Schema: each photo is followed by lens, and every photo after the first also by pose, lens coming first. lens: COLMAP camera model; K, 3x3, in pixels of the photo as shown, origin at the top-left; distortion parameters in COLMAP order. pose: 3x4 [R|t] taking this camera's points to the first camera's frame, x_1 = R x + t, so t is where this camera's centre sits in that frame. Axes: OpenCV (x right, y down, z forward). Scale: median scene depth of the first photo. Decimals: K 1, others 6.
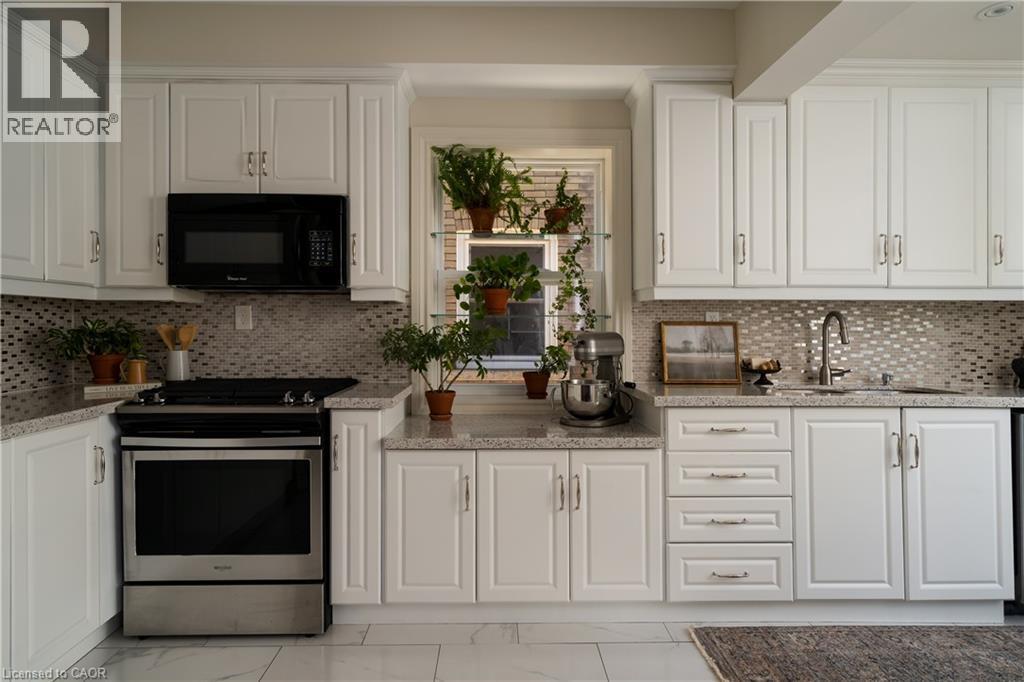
lens RADIAL K [[639.7, 0, 478.7], [0, 639.7, 317.2], [0, 0, 1]] dist [0.014459, -0.000052]
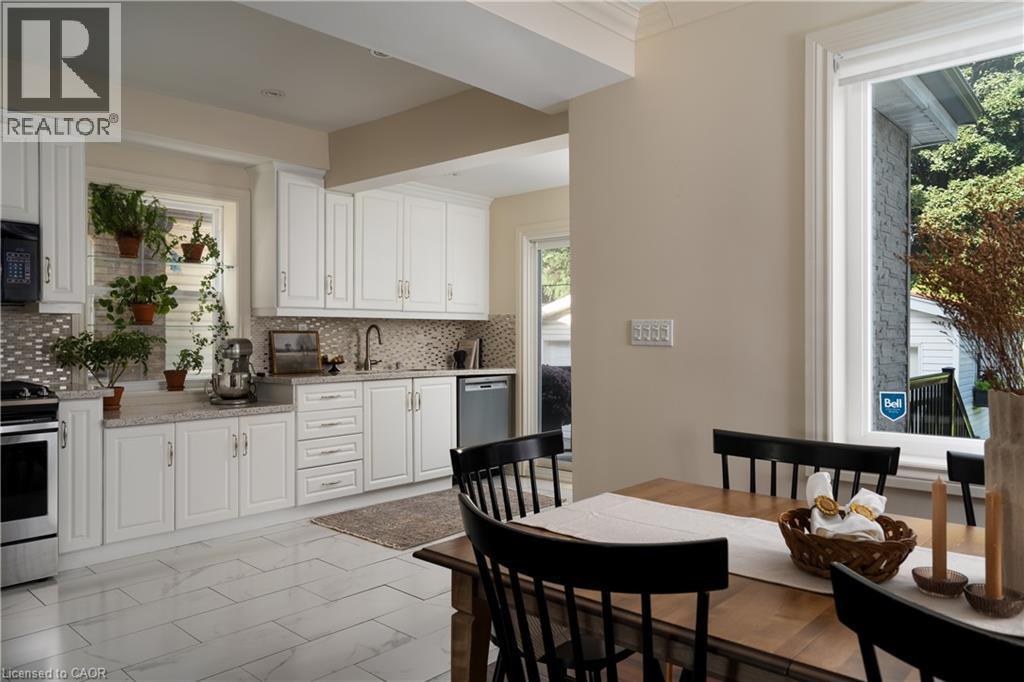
lens RADIAL K [[639.7, 0, 478.7], [0, 639.7, 317.2], [0, 0, 1]] dist [0.014459, -0.000052]
pose [[0.725663, 0.016528, 0.687852, -0.400846], [-0.008844, 0.999853, -0.014694, -0.006942], [-0.687994, 0.004579, 0.725702, -0.390905]]
